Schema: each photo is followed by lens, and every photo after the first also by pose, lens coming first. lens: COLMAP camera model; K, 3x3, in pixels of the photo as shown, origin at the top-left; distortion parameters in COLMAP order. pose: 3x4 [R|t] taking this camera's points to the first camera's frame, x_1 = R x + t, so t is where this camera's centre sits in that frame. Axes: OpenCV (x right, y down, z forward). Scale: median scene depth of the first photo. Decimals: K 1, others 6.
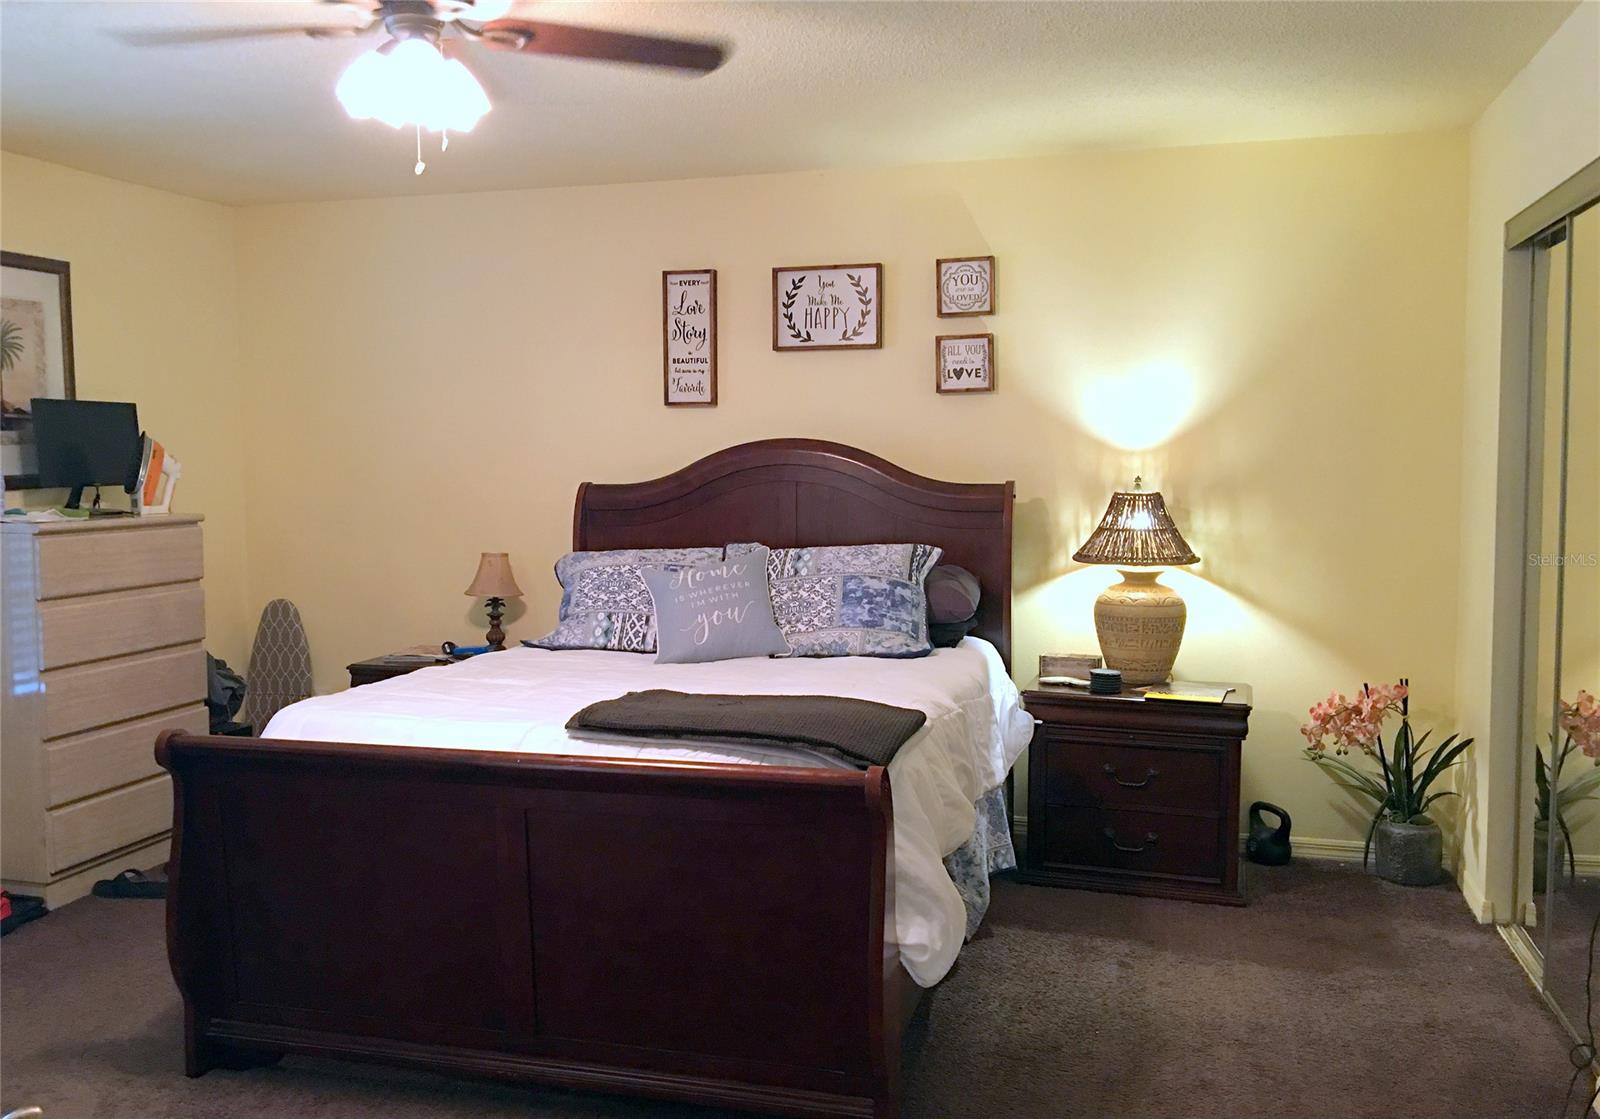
lens RADIAL K [[1402.4, 0, 799.0], [0, 1402.4, 536.7], [0, 0, 1]] dist [0.055125, -0.004968]
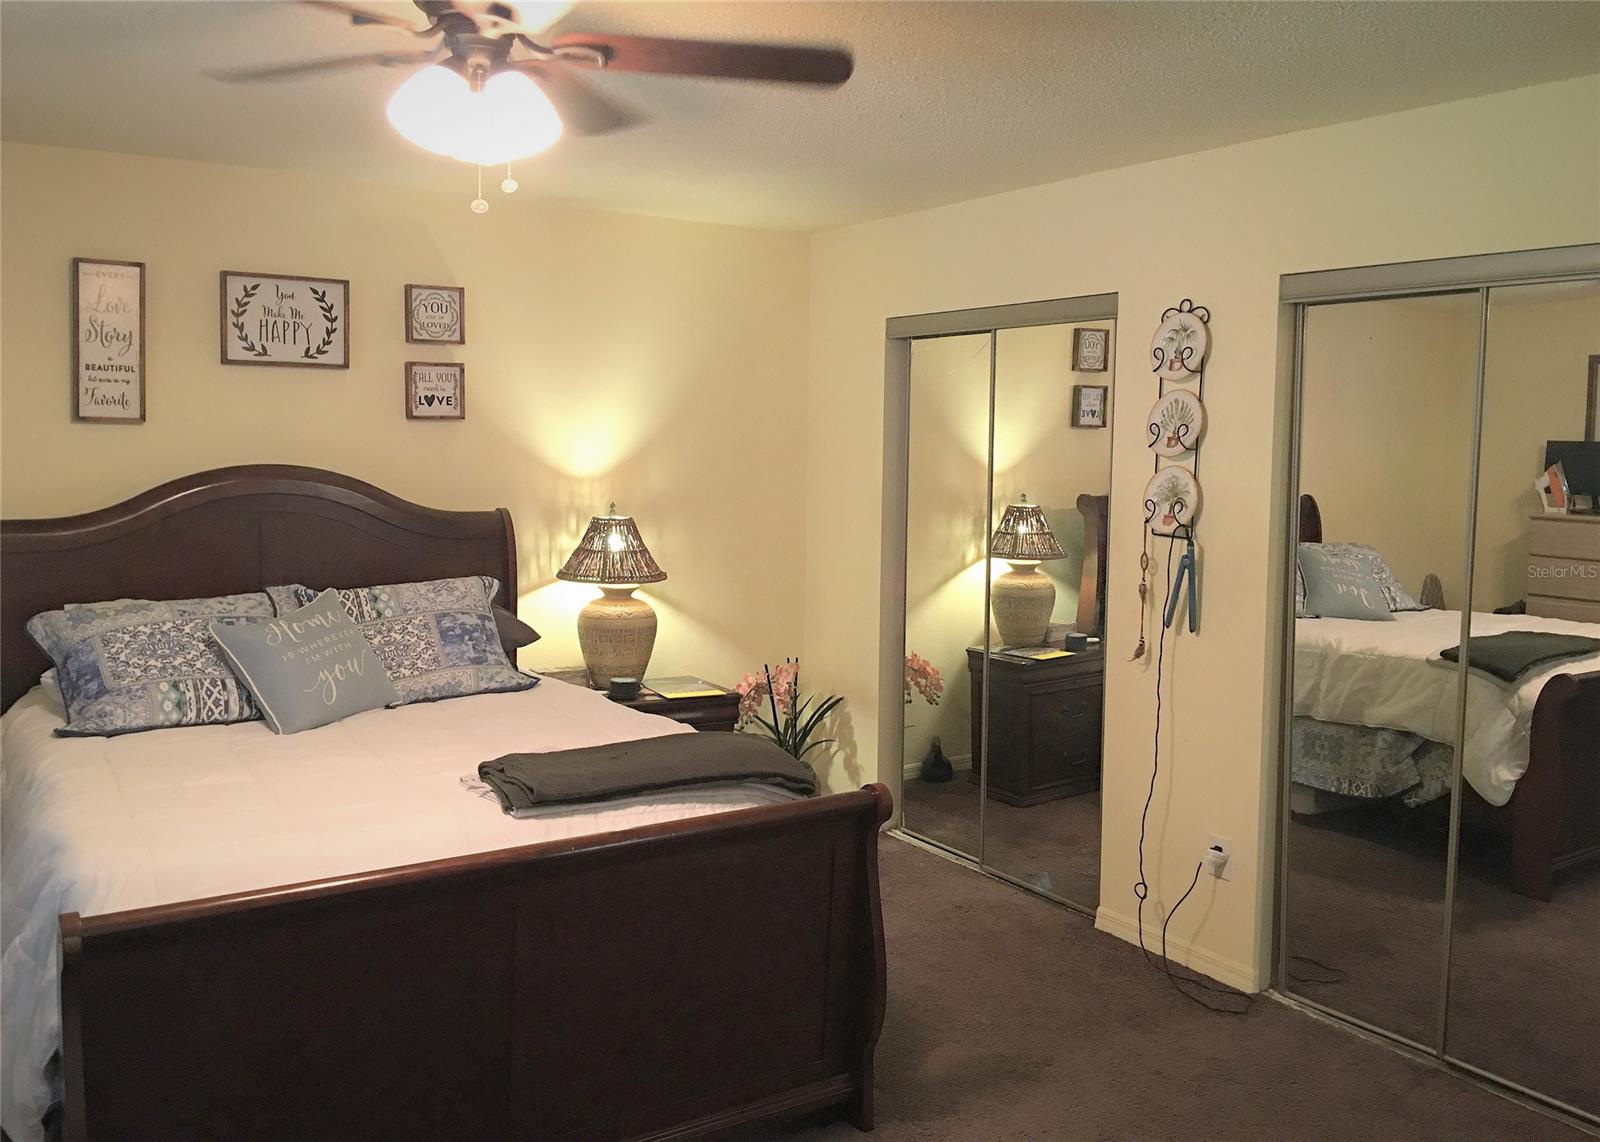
lens RADIAL K [[1370.3, 0, 800.7], [0, 1370.3, 502.1], [0, 0, 1]] dist [0.057637, -0.013043]
pose [[0.652524, -0.018625, 0.757539, -0.461685], [0.023317, 0.999718, 0.004494, -0.042292], [-0.757409, 0.014731, 0.652775, 0.162398]]
